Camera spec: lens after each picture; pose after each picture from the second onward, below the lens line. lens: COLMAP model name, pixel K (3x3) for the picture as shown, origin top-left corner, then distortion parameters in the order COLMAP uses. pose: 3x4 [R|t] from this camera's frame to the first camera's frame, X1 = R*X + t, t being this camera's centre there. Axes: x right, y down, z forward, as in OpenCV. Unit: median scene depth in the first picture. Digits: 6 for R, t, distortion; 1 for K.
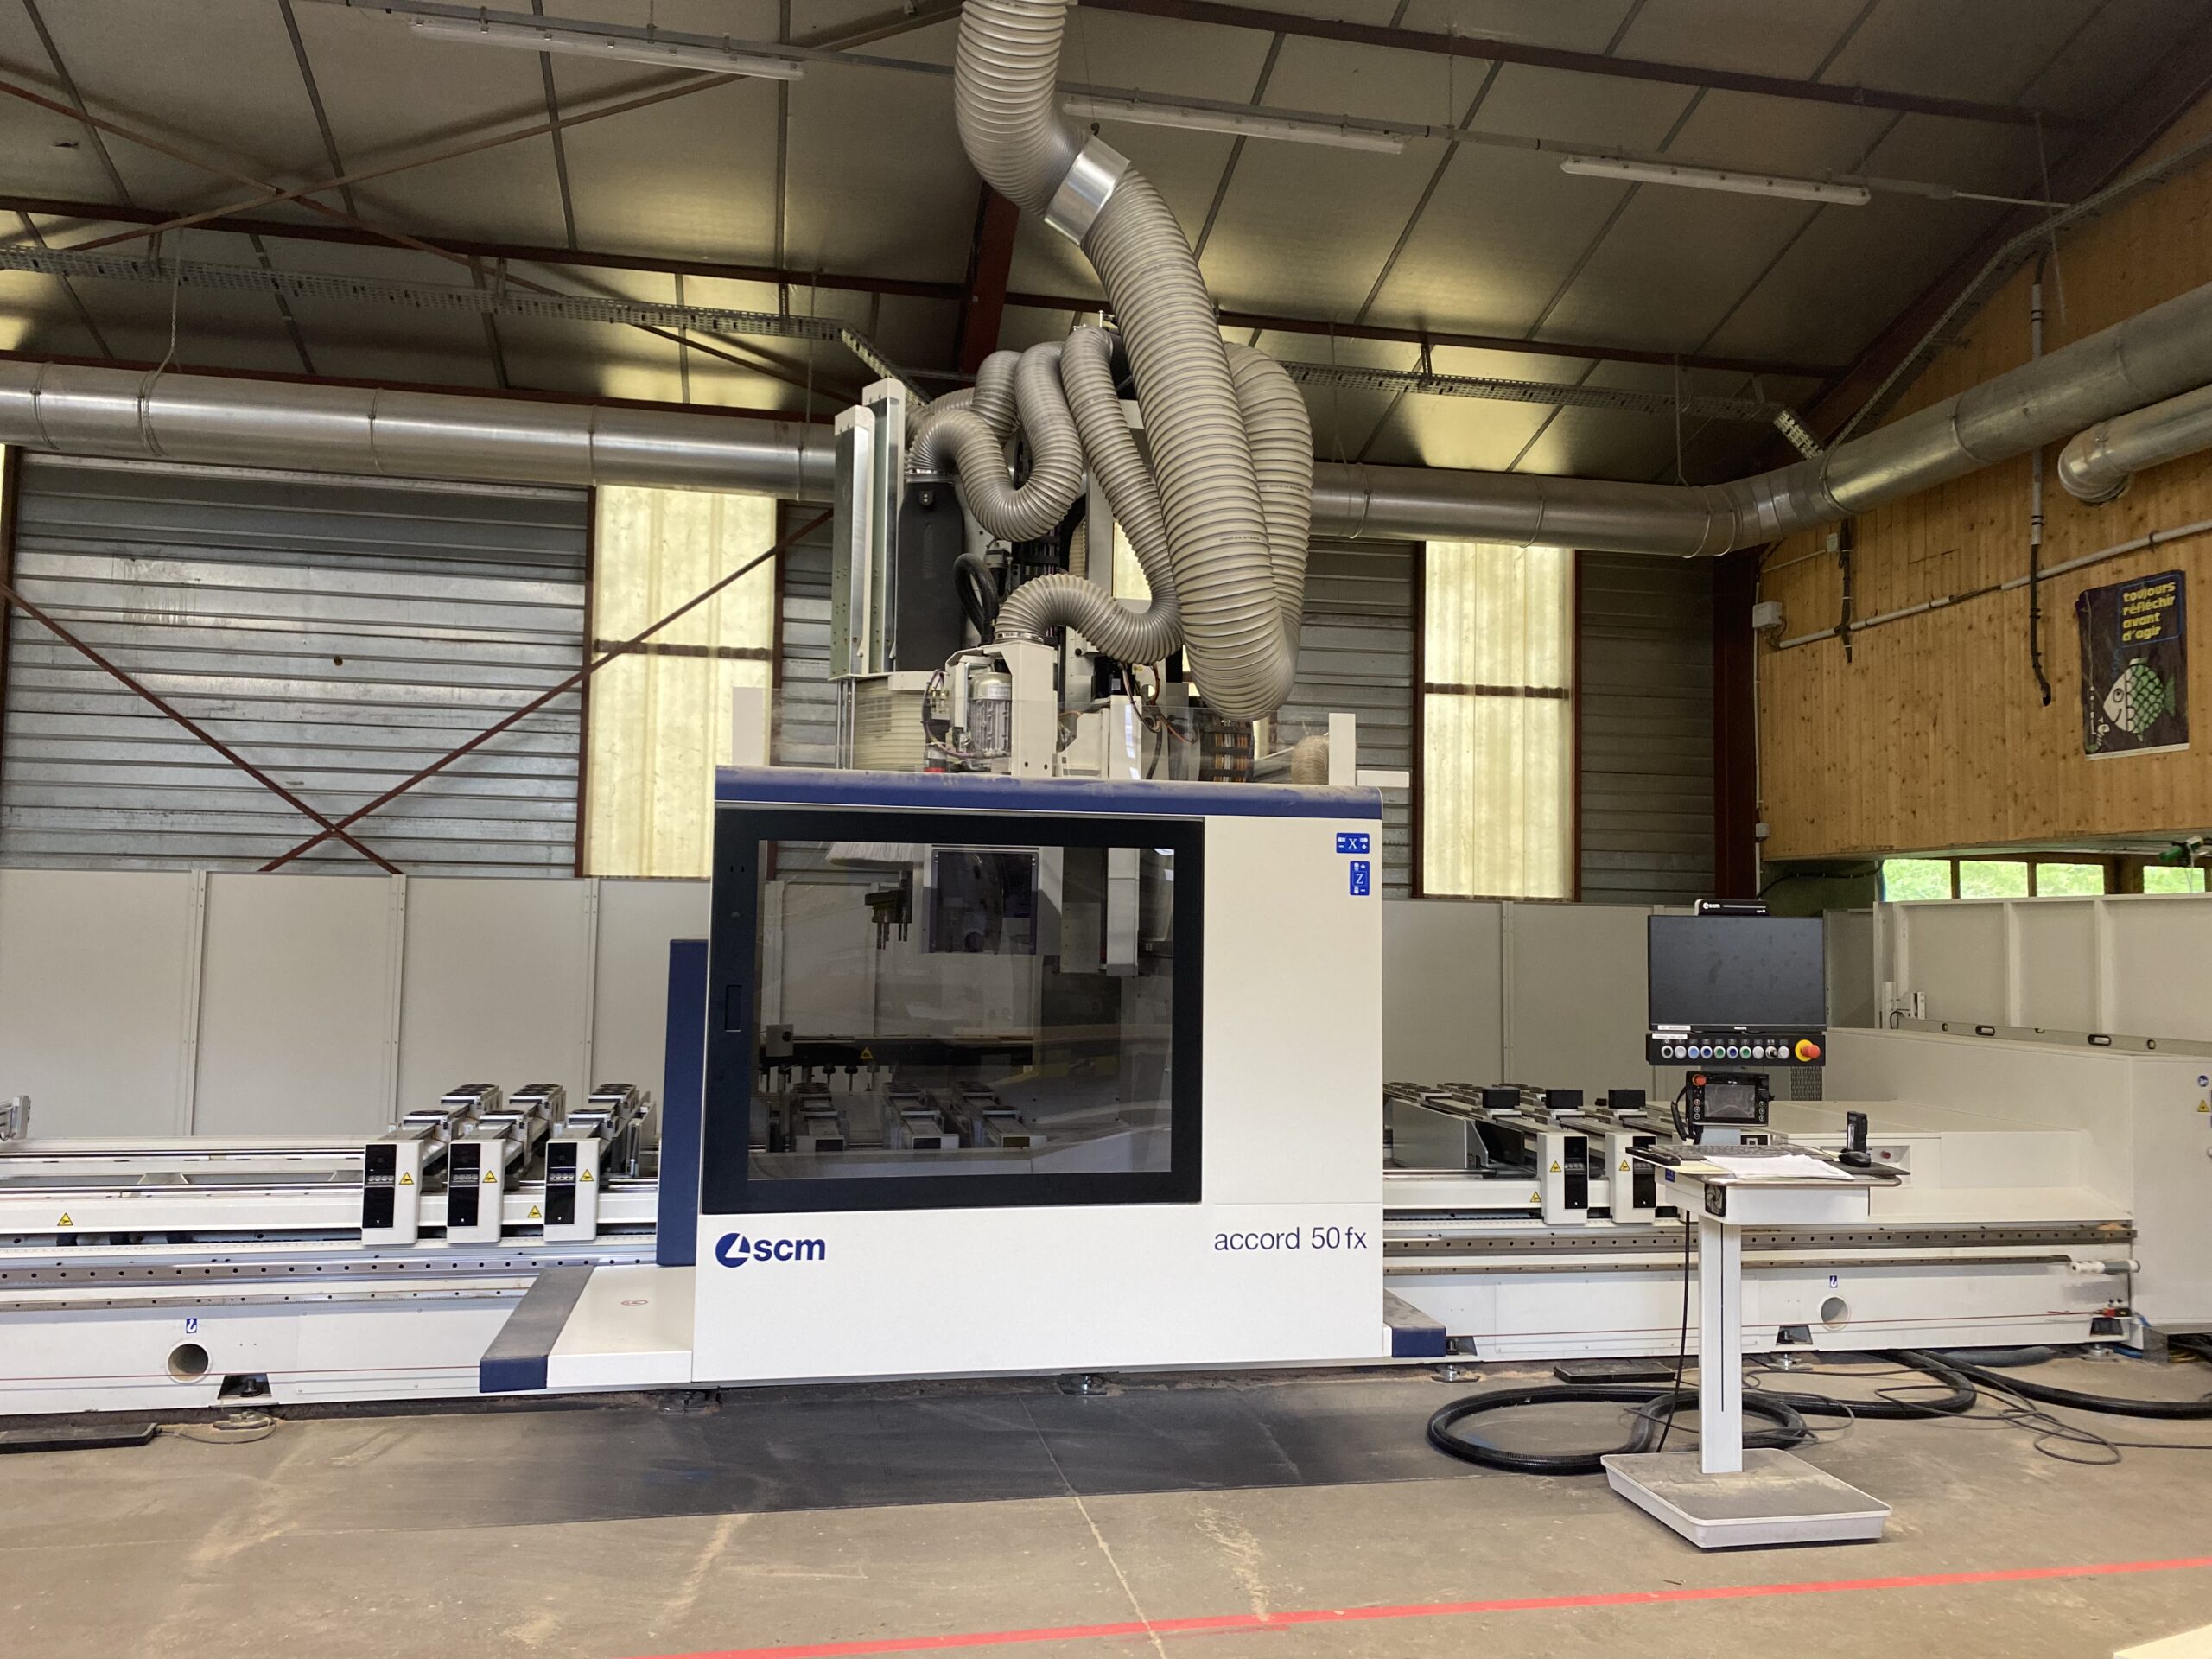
lens RADIAL K [[1667.1, 0, 1114.3], [0, 1667.1, 743.3], [0, 0, 1]] dist [0.076767, -0.085950]
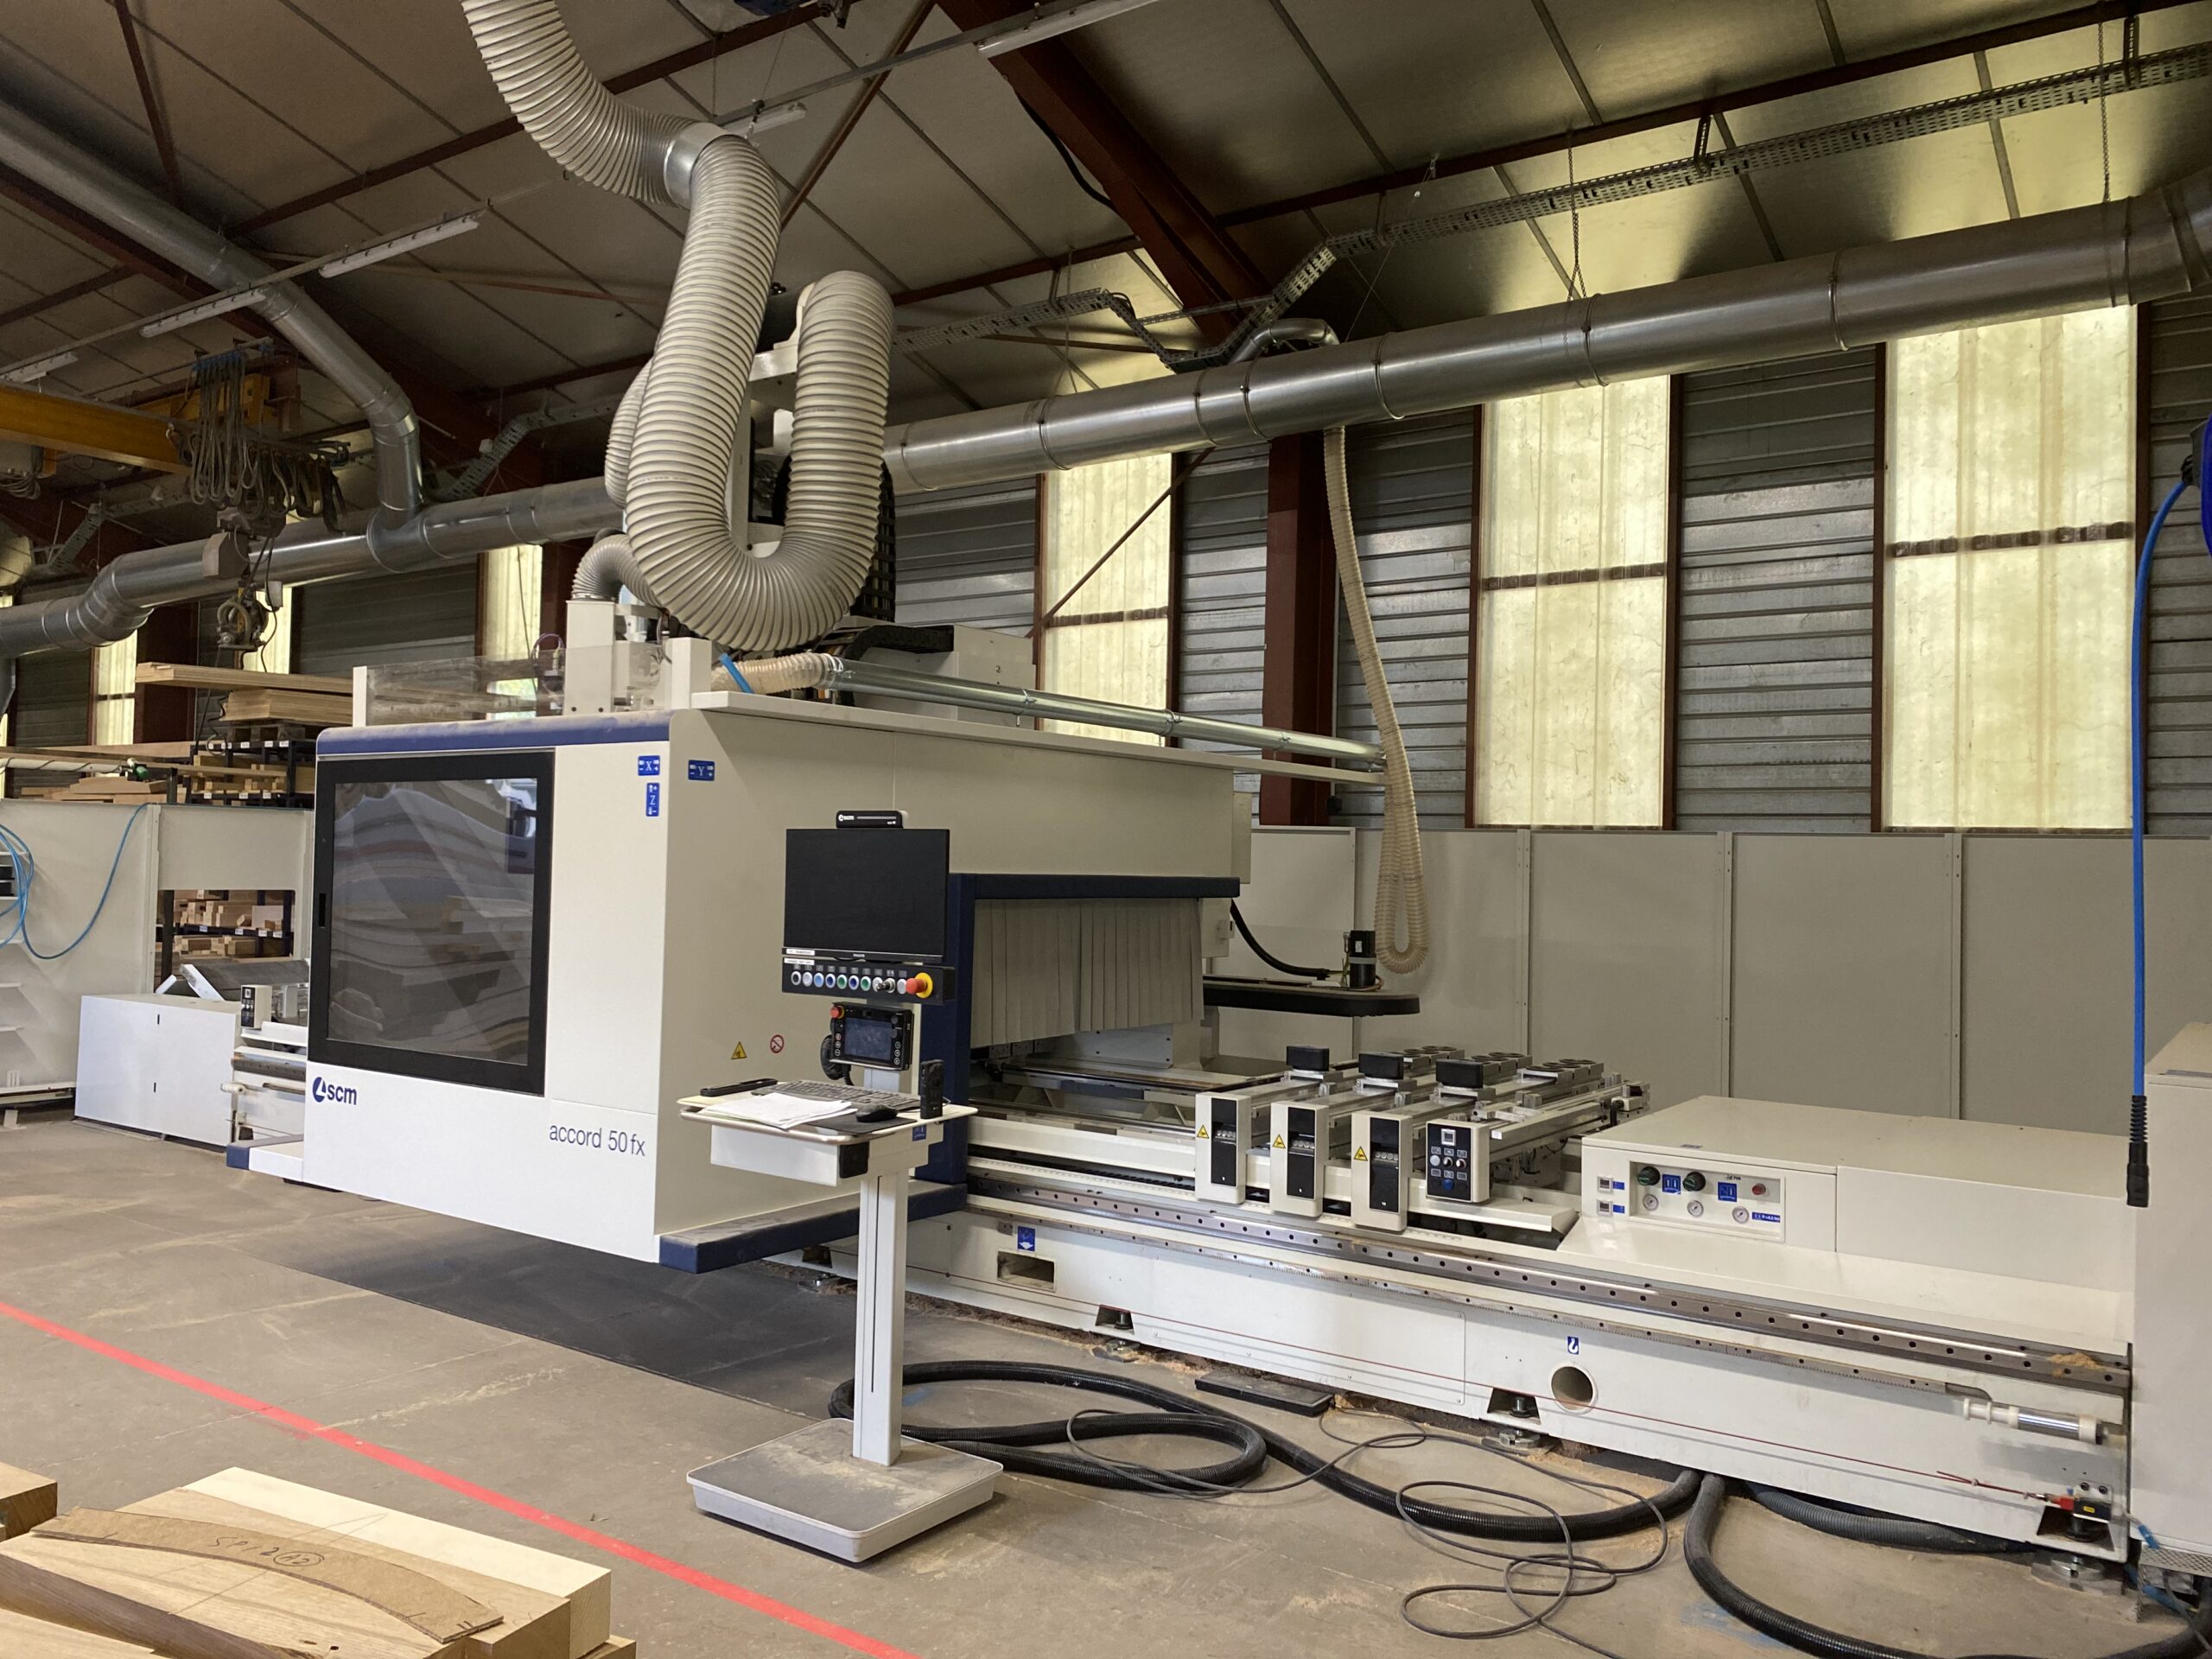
lens RADIAL K [[1667.1, 0, 1114.3], [0, 1667.1, 743.3], [0, 0, 1]] dist [0.076767, -0.085950]
pose [[0.677348, -0.056038, -0.733525, 1.027403], [0.071428, 0.997393, -0.010239, 0.072426], [0.732187, -0.045459, 0.679585, 0.477520]]
